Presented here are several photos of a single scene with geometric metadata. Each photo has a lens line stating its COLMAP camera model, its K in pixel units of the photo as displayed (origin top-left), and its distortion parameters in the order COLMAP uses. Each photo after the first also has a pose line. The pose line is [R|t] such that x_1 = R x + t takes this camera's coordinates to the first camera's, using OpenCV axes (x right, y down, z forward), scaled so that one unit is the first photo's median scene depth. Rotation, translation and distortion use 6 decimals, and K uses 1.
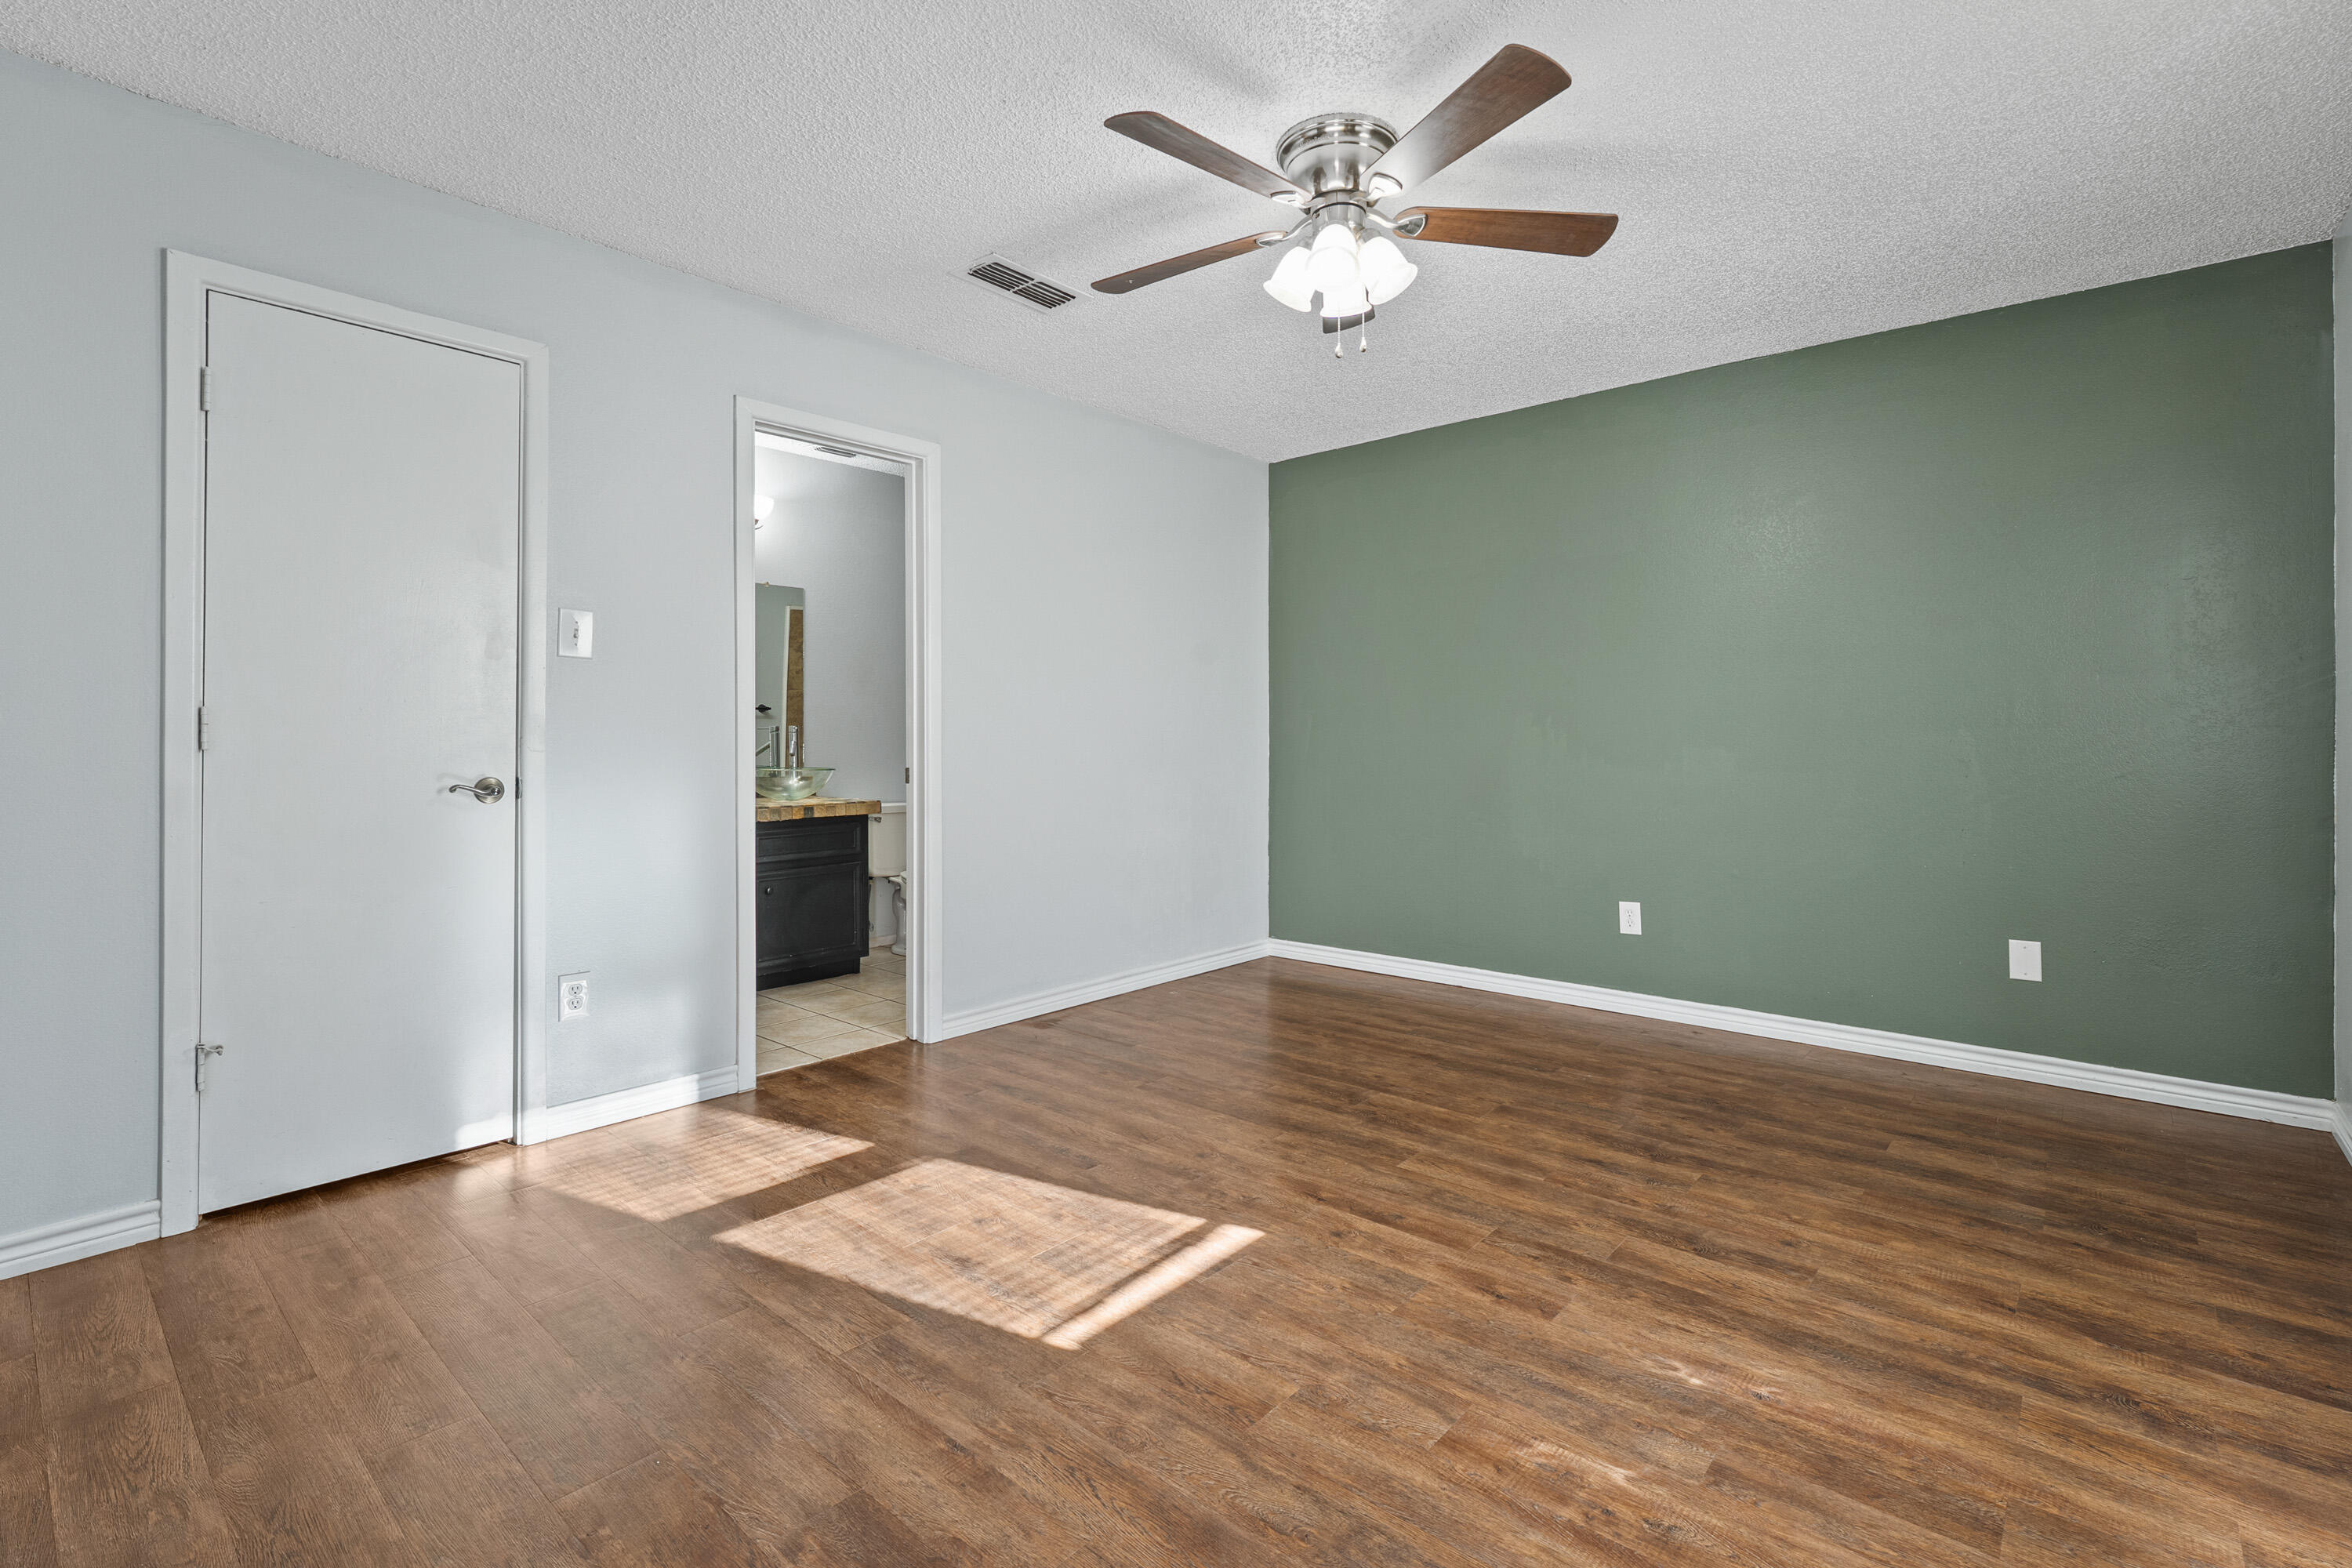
lens RADIAL K [[1073.3, 0, 1175.3], [0, 1073.3, 764.9], [0, 0, 1]] dist [0.003444, 0.000060]
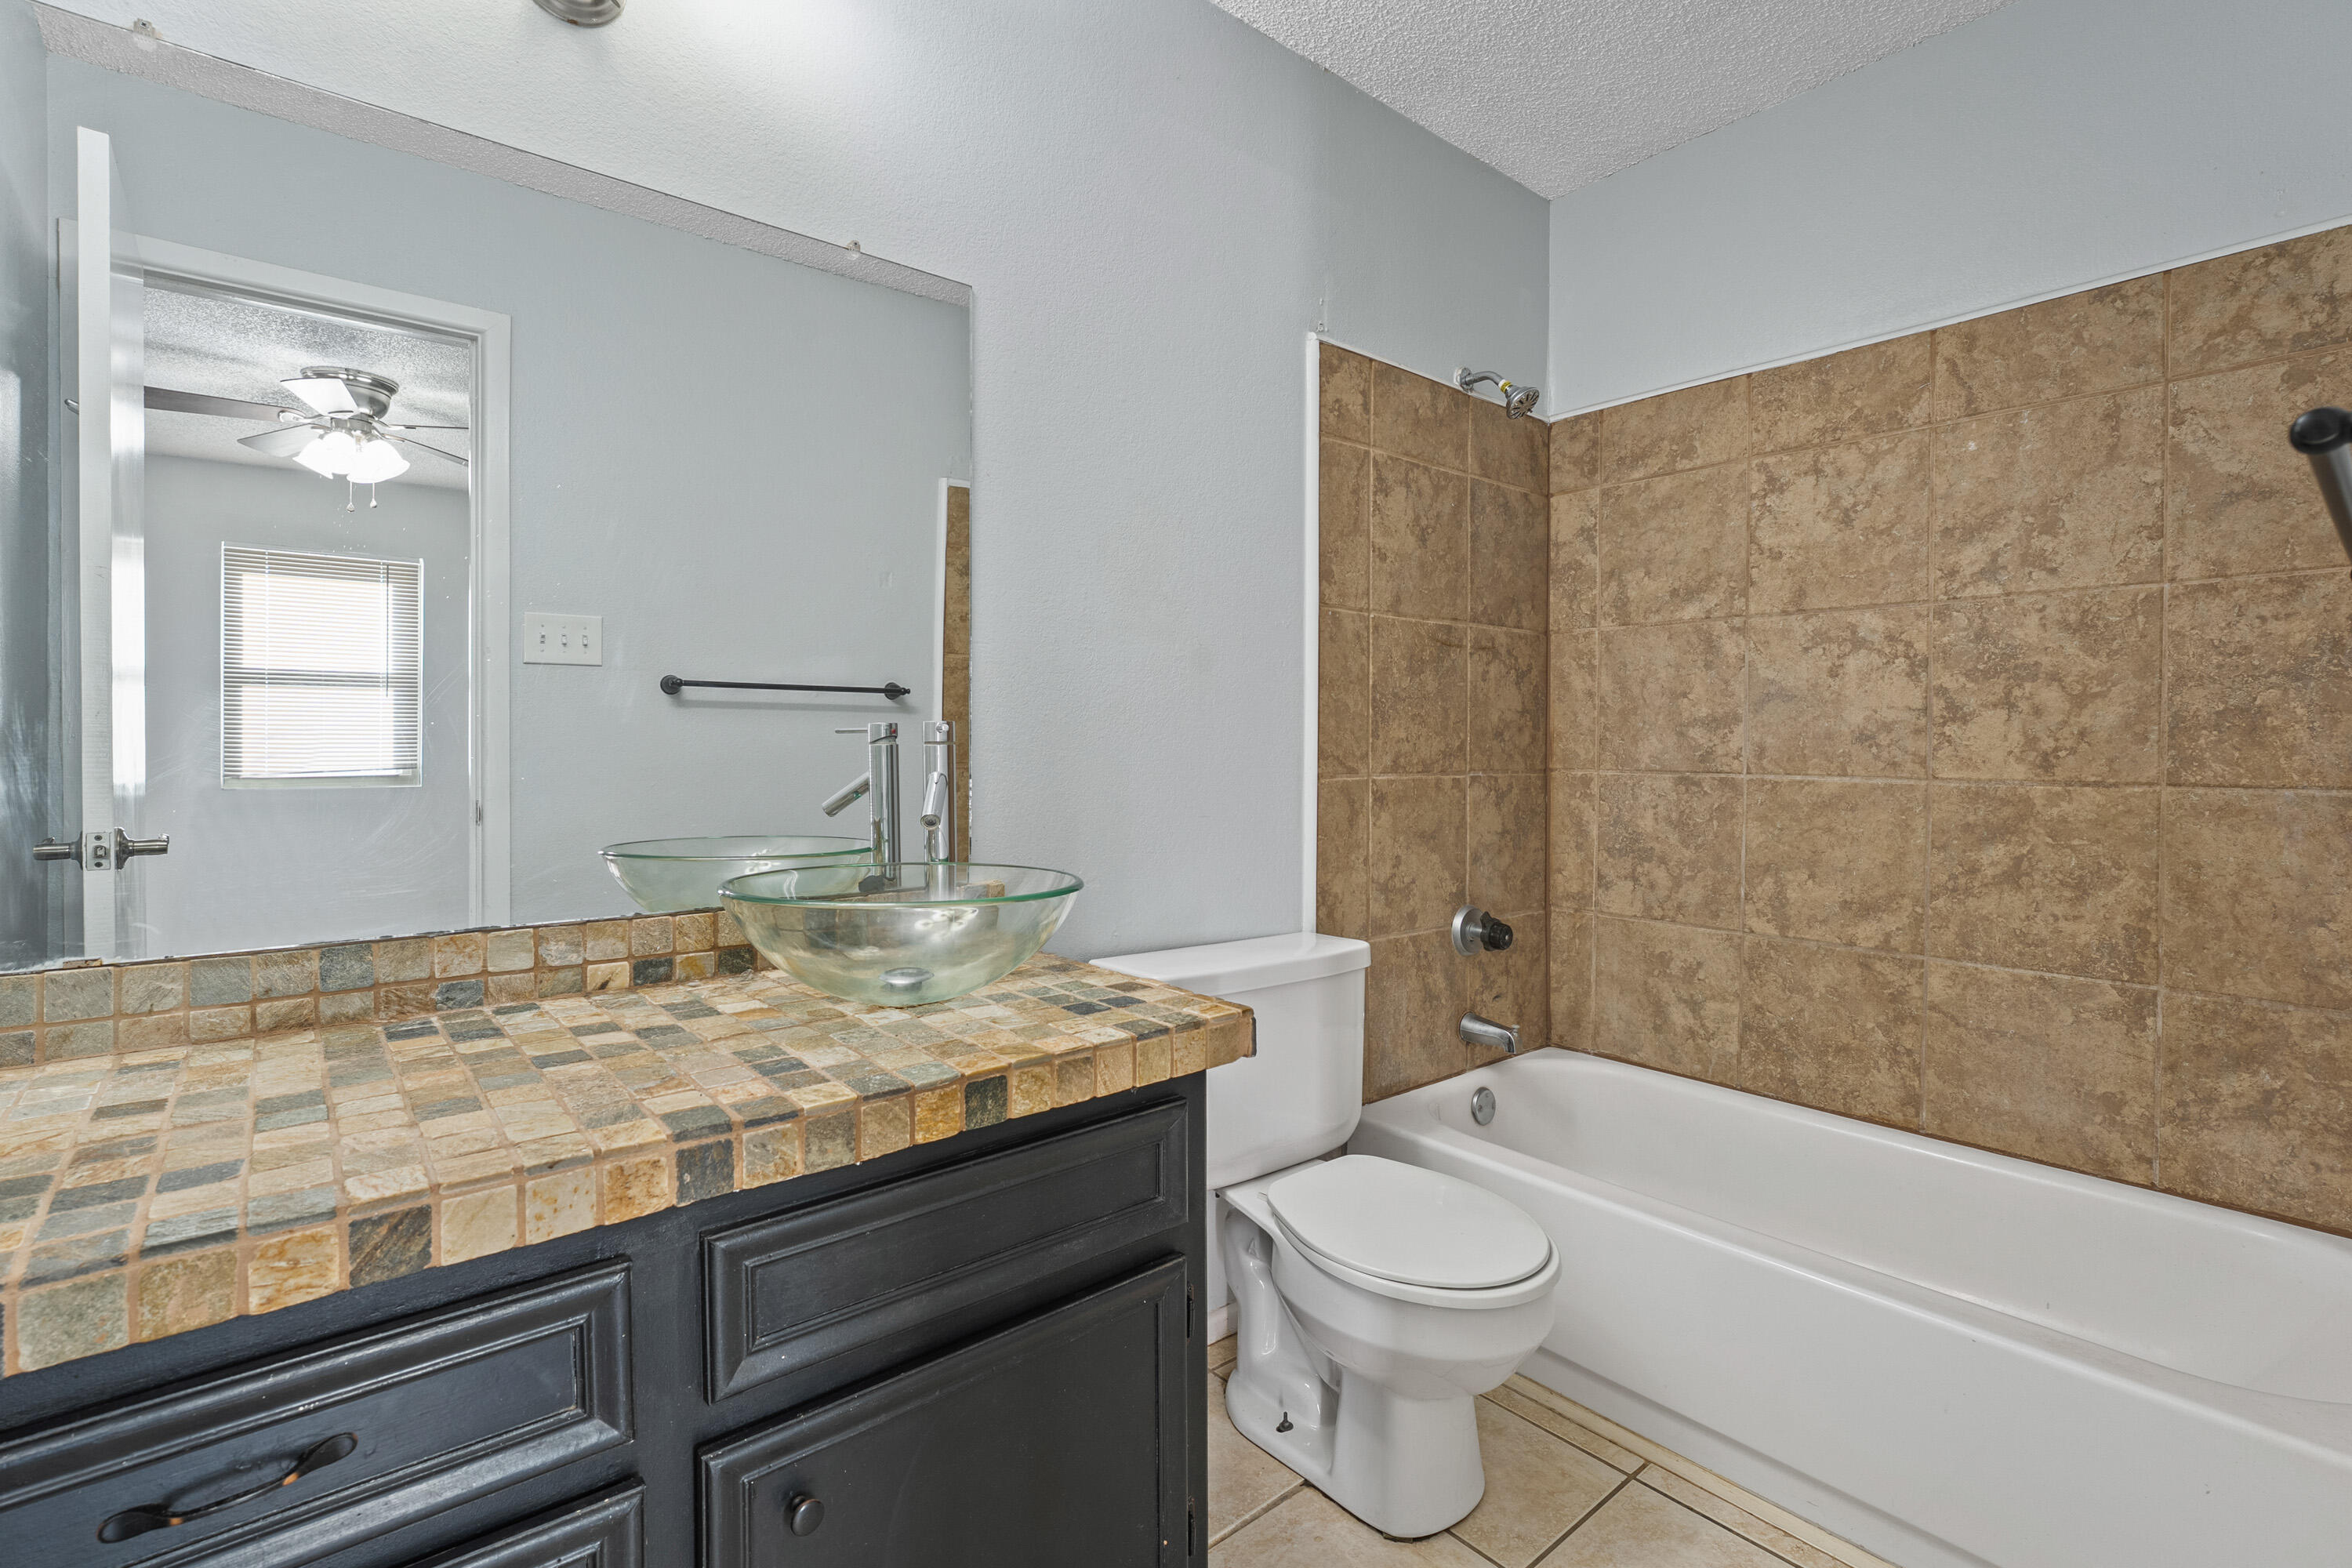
lens RADIAL K [[1073.3, 0, 1178.2], [0, 1073.3, 771.4], [0, 0, 1]] dist [0.003444, 0.000060]
pose [[0.989211, 0.003670, -0.146452, -0.246803], [-0.003076, 0.999986, 0.004281, -0.024351], [0.146466, -0.003785, 0.989208, 0.719013]]
